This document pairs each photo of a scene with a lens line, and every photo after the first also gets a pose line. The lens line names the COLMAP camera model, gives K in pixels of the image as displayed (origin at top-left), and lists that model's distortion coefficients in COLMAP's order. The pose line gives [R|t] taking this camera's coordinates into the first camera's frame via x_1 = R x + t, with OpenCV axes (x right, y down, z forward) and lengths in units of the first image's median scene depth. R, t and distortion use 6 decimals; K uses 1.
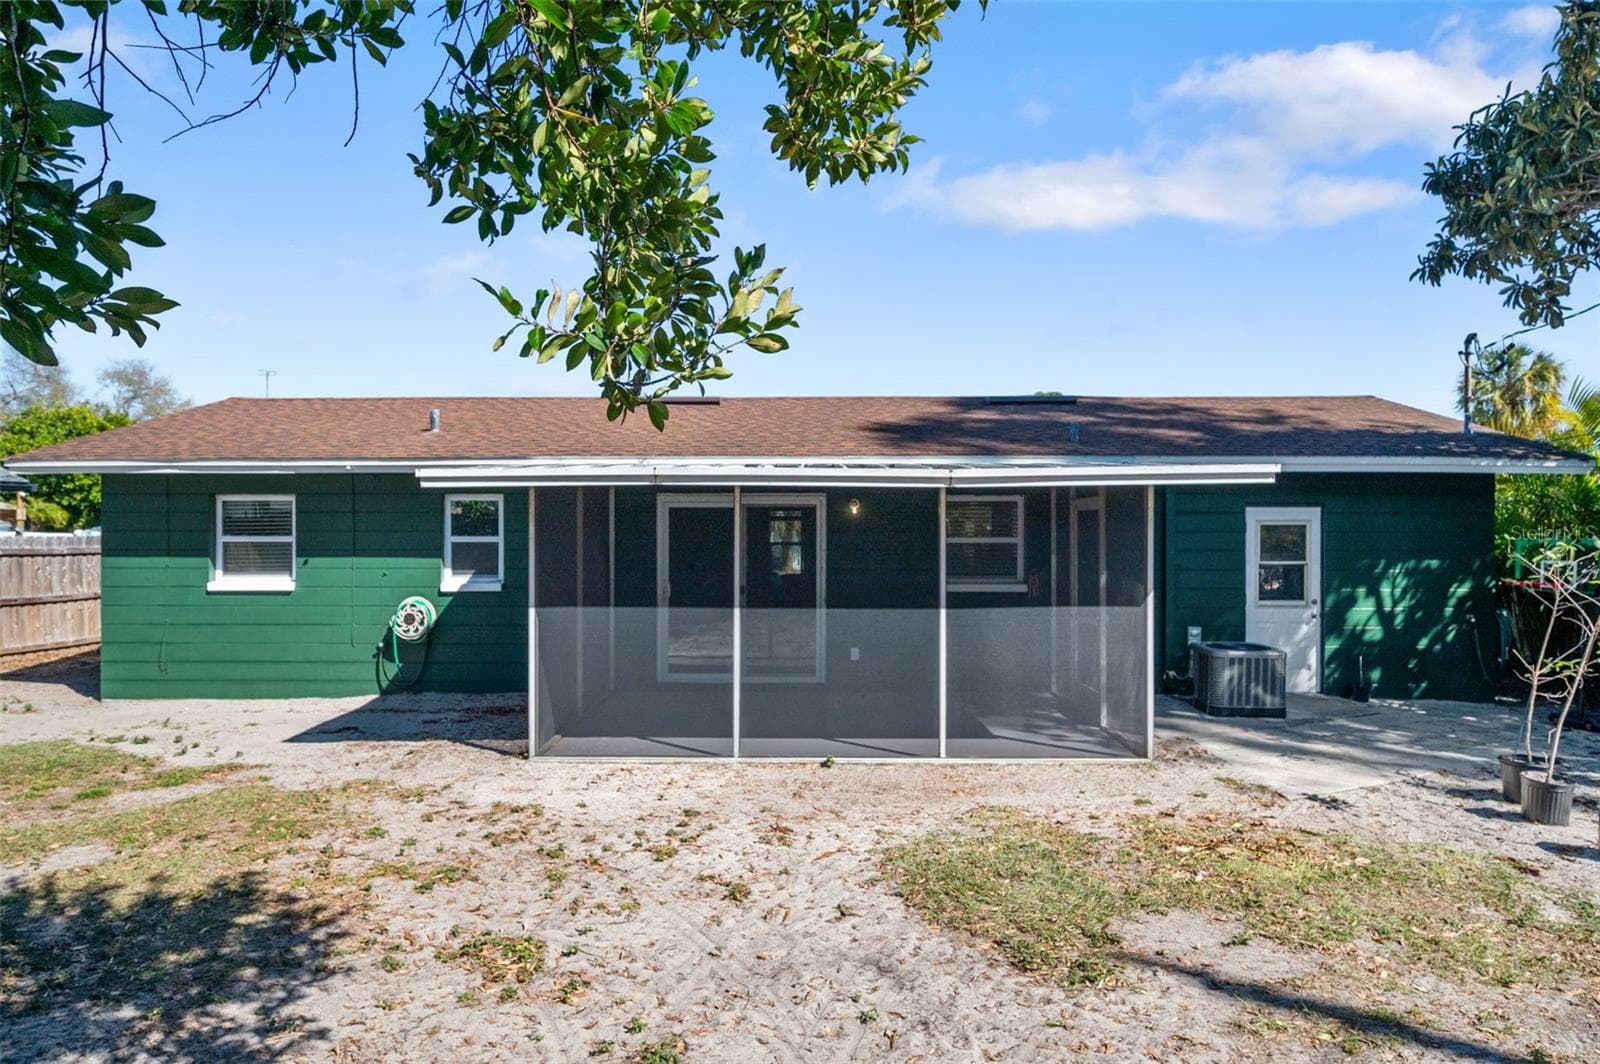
lens RADIAL K [[959.1, 0, 793.7], [0, 959.1, 537.9], [0, 0, 1]] dist [-0.005341, -0.000667]
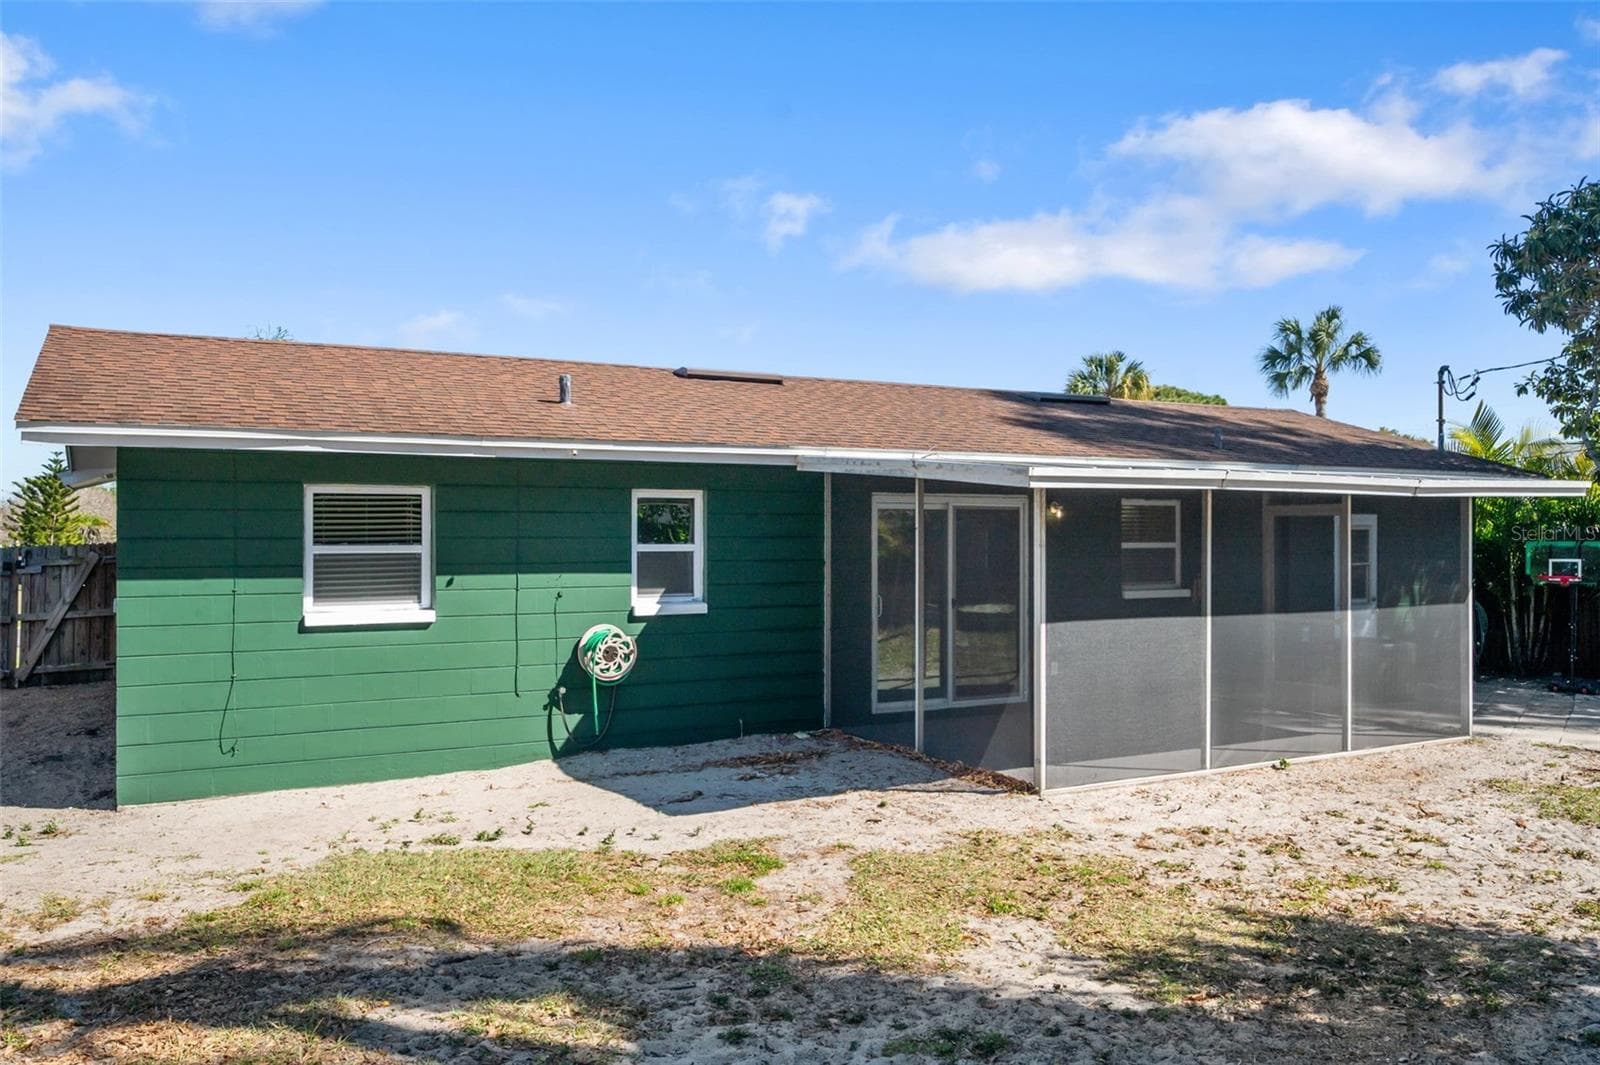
lens RADIAL K [[1235.6, 0, 800.2], [0, 1235.6, 528.6], [0, 0, 1]] dist [0.002628, 0.009237]
pose [[0.872480, 0.001406, 0.488649, -0.731742], [0.004661, 0.999926, -0.011200, -0.002251], [-0.488628, 0.012049, 0.872409, 0.070785]]
